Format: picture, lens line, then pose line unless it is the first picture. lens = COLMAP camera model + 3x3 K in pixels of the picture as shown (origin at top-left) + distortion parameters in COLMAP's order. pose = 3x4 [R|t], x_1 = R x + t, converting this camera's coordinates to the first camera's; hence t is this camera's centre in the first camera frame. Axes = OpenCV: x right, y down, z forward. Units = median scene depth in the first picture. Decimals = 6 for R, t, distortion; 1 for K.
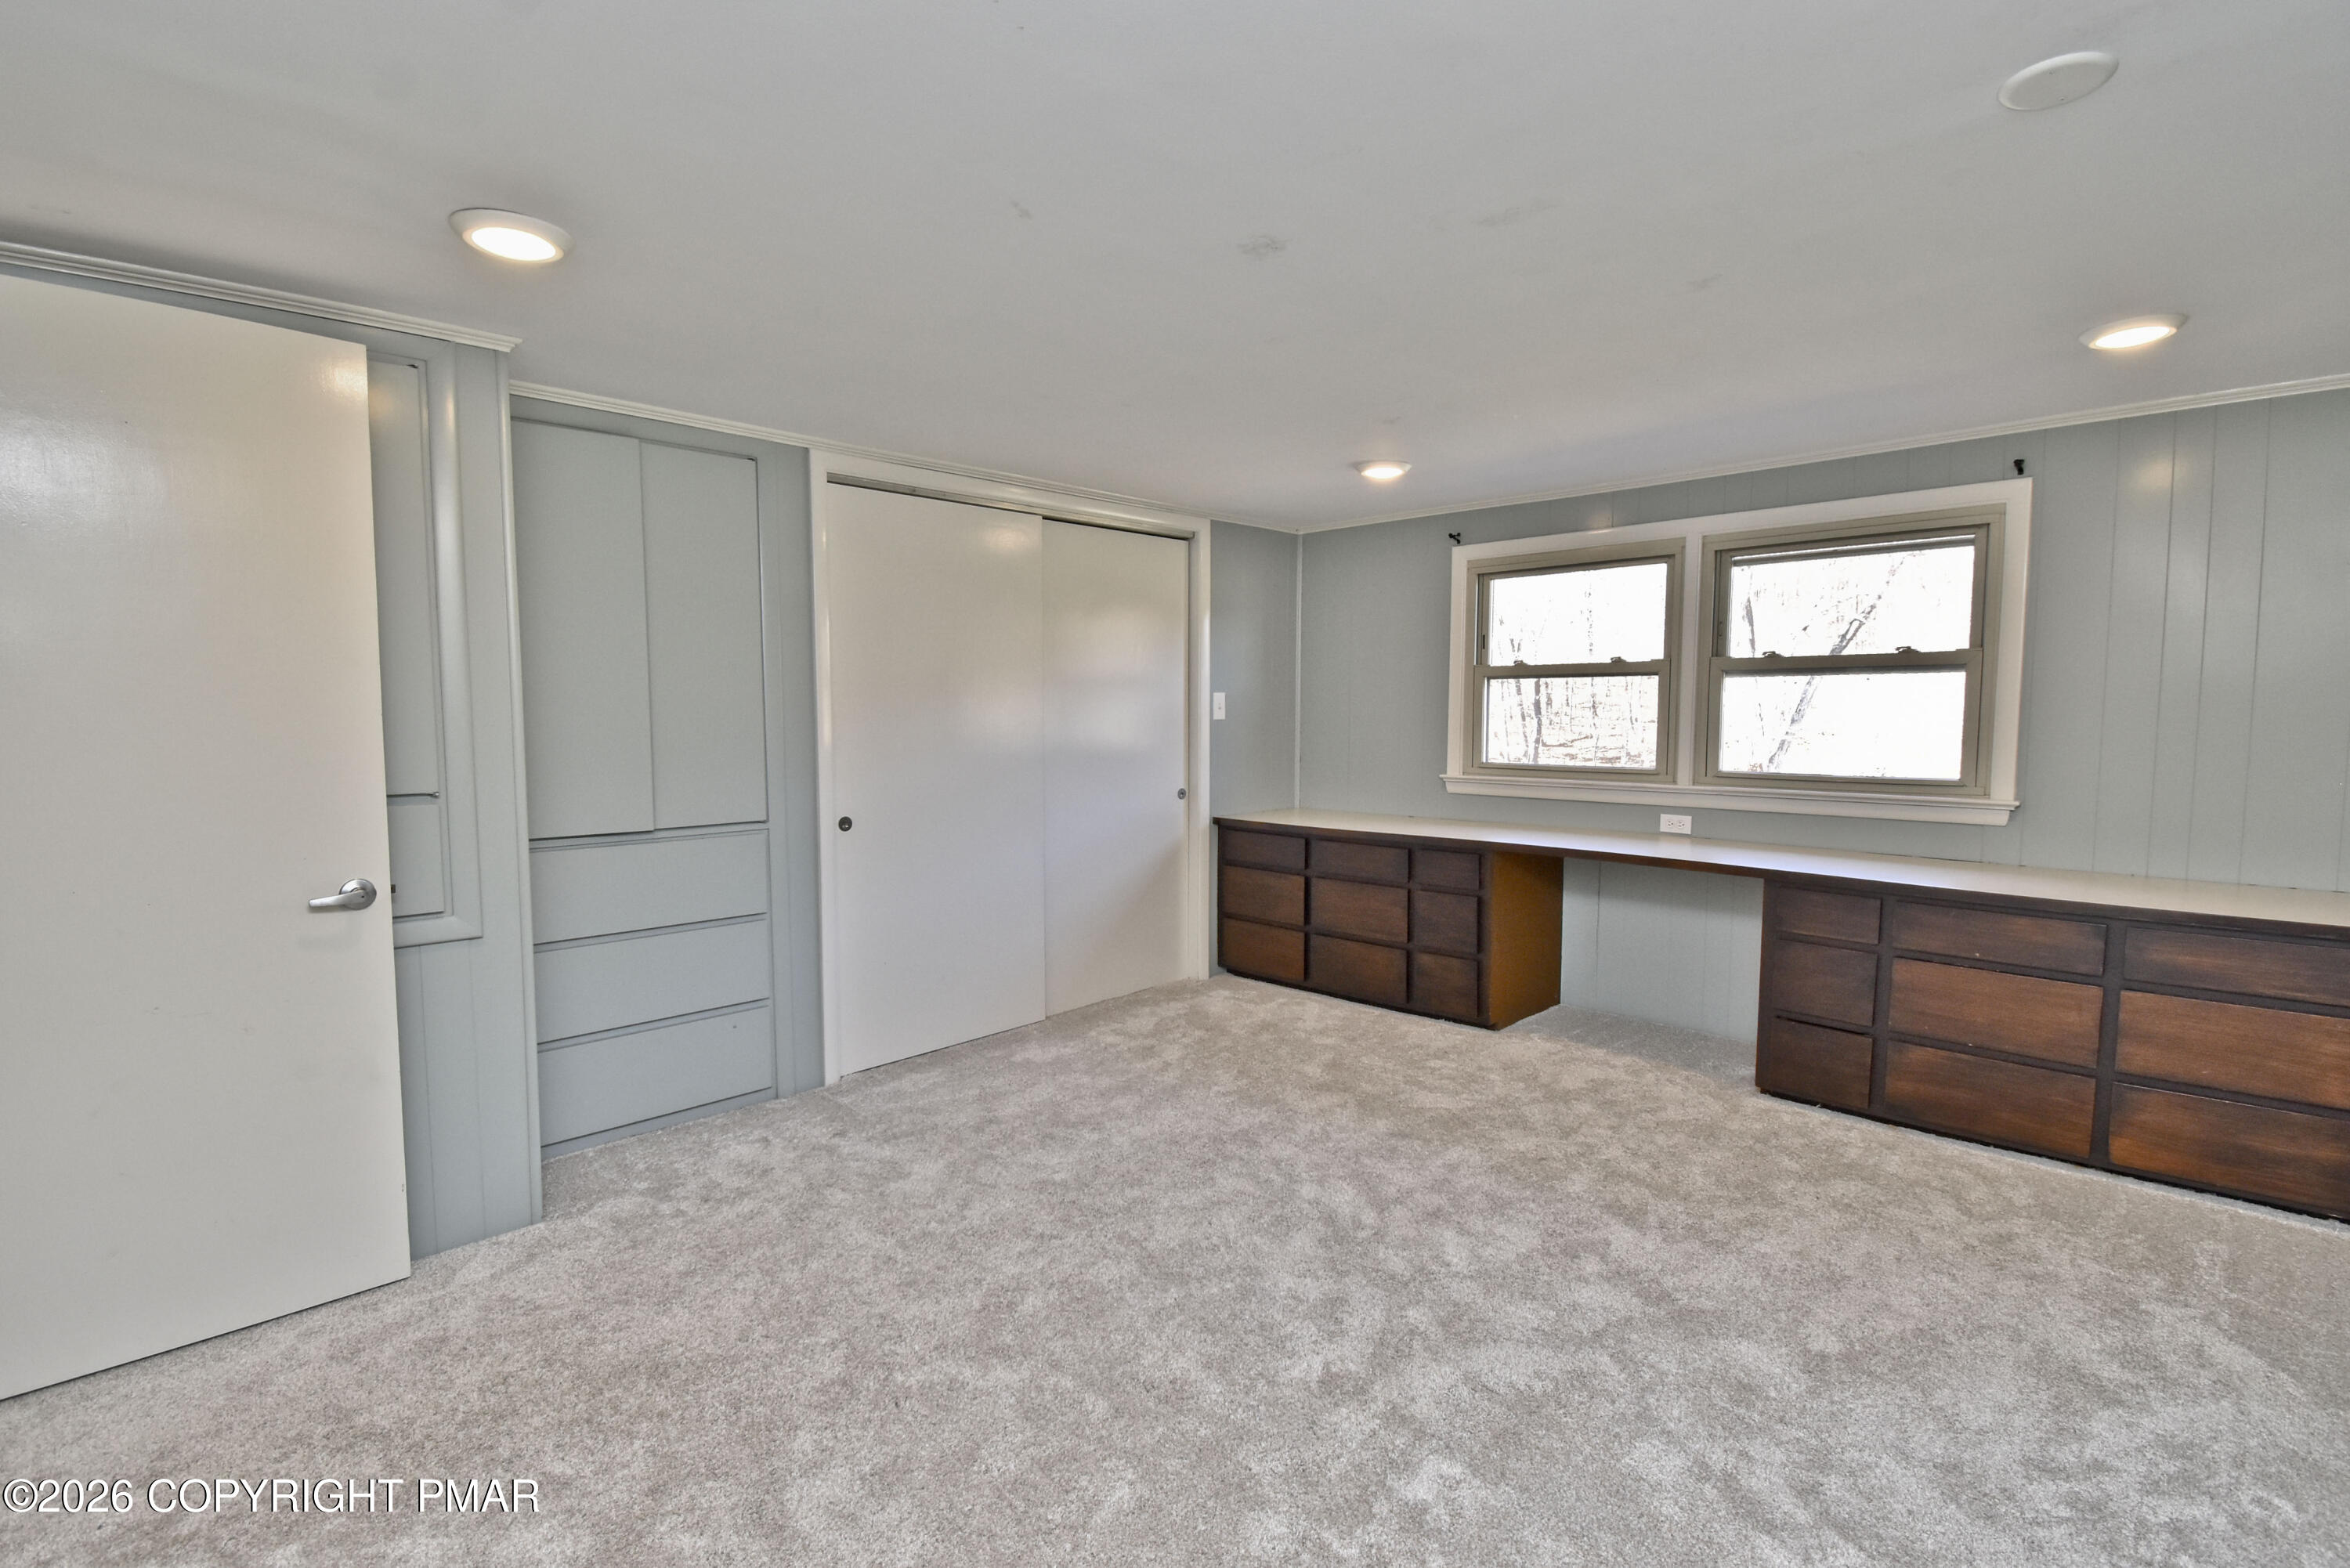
lens RADIAL K [[1044.7, 0, 1193.0], [0, 1044.7, 781.7], [0, 0, 1]] dist [-0.002028, -0.002312]
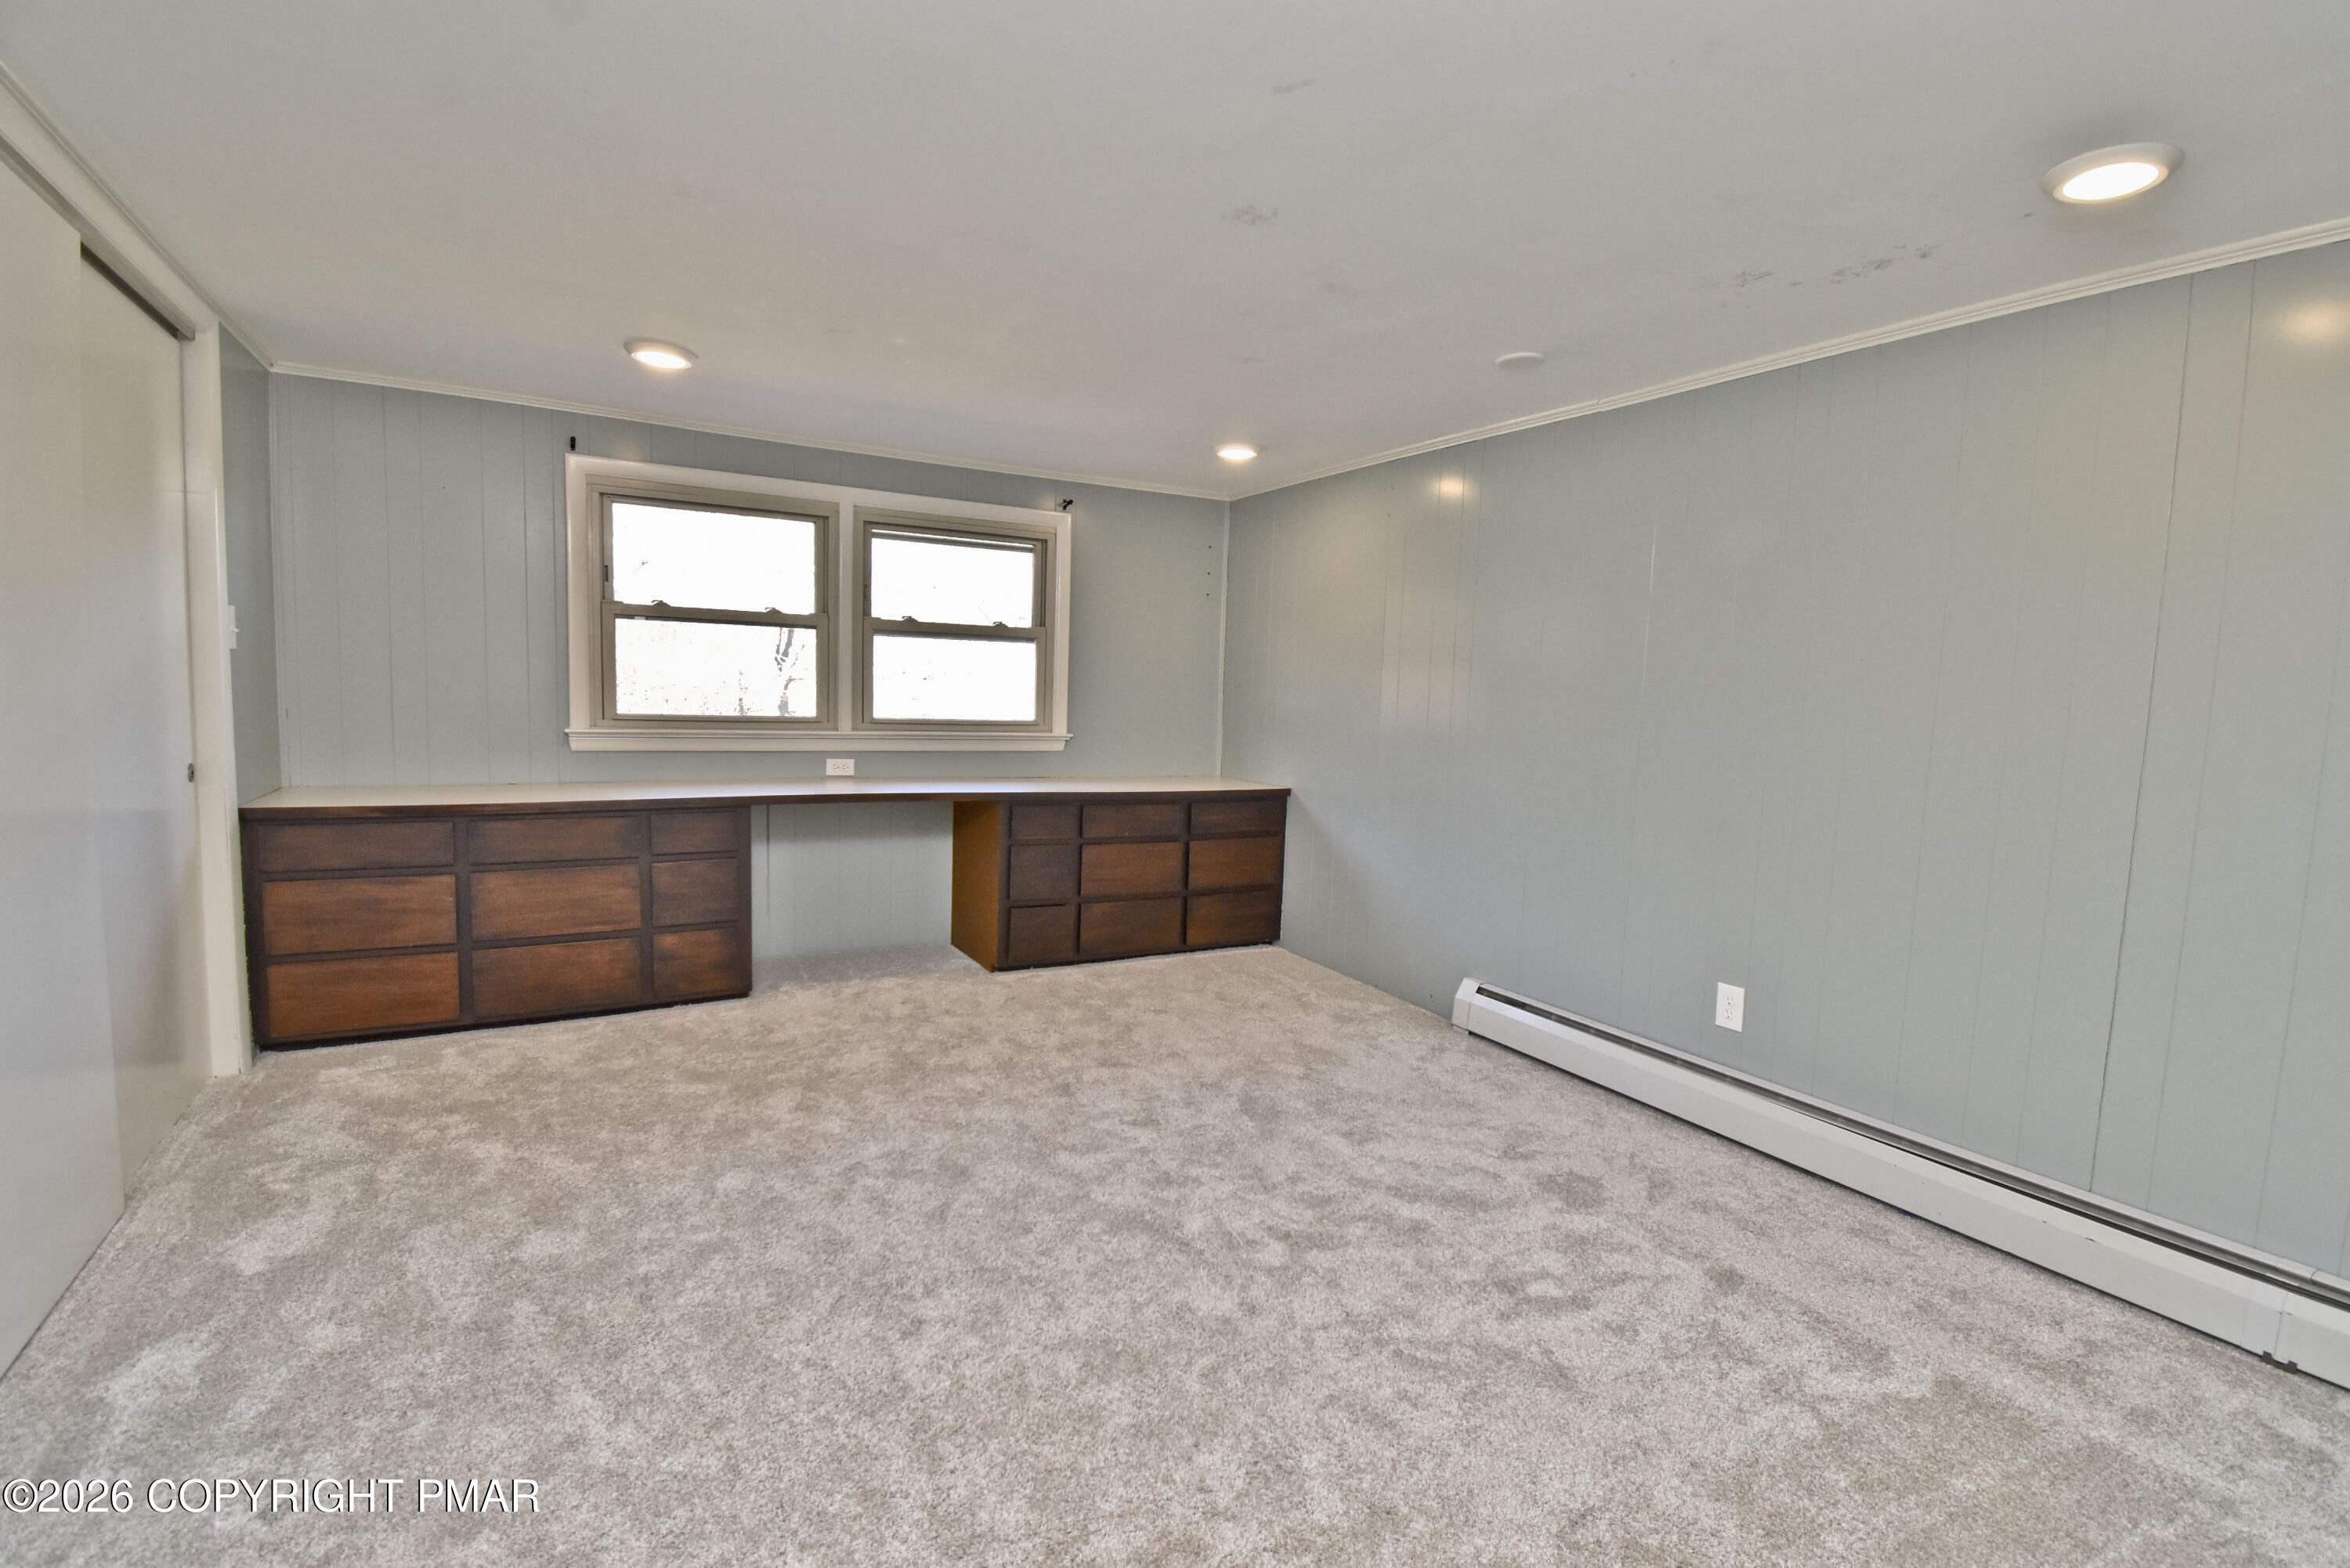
lens RADIAL K [[1044.7, 0, 1177.3], [0, 1044.7, 779.7], [0, 0, 1]] dist [-0.002028, -0.002312]
pose [[0.294939, -0.078067, 0.952322, -0.486524], [0.025104, 0.996946, 0.073951, -0.018742], [-0.955186, 0.002096, 0.295998, 0.344947]]
